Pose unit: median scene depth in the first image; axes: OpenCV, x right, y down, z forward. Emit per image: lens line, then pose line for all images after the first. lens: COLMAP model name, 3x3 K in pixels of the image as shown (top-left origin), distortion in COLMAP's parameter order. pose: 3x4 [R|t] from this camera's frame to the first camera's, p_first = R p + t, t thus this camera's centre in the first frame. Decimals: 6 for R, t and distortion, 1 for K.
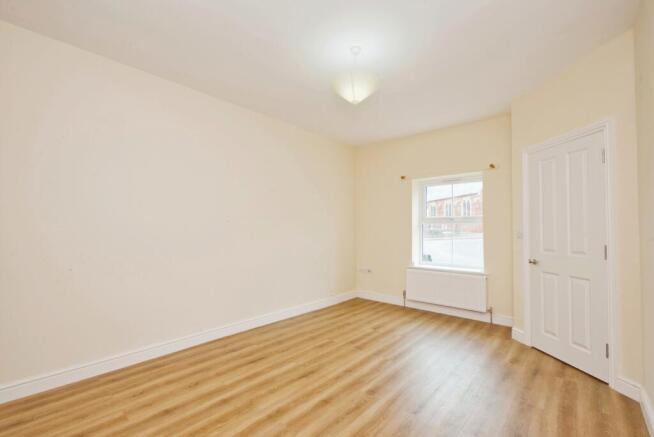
lens RADIAL K [[296.9, 0, 329.2], [0, 296.9, 215.3], [0, 0, 1]] dist [0.003475, -0.000630]
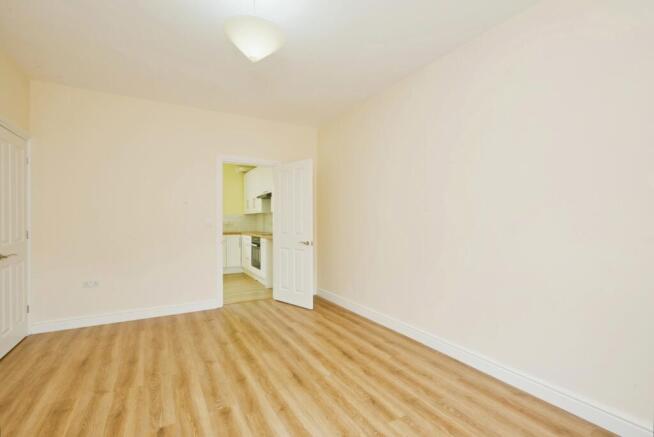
lens RADIAL K [[296.9, 0, 329.2], [0, 296.9, 215.3], [0, 0, 1]] dist [0.003475, -0.000630]
pose [[-0.334738, -0.017554, -0.942148, 0.670297], [0.046335, 0.998310, -0.035062, 0.063498], [0.941171, -0.055391, -0.333360, 1.252830]]
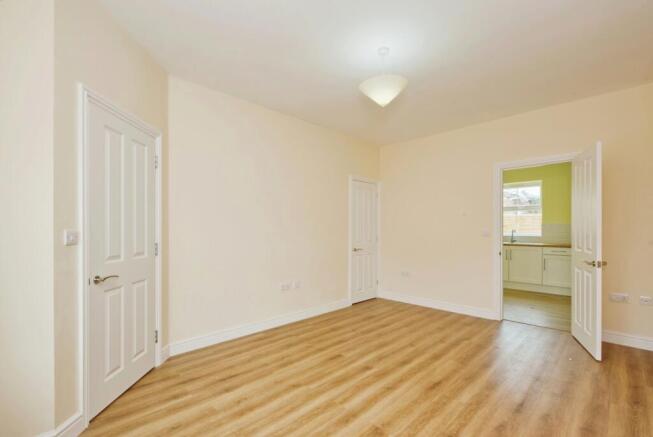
lens RADIAL K [[299.9, 0, 325.1], [0, 299.9, 231.2], [0, 0, 1]] dist [0.000237, -0.000227]
pose [[-0.996577, -0.004073, 0.082575, 0.170368], [-0.007809, 0.998958, -0.044969, 0.085109], [-0.082306, -0.045460, -0.995570, 1.748551]]
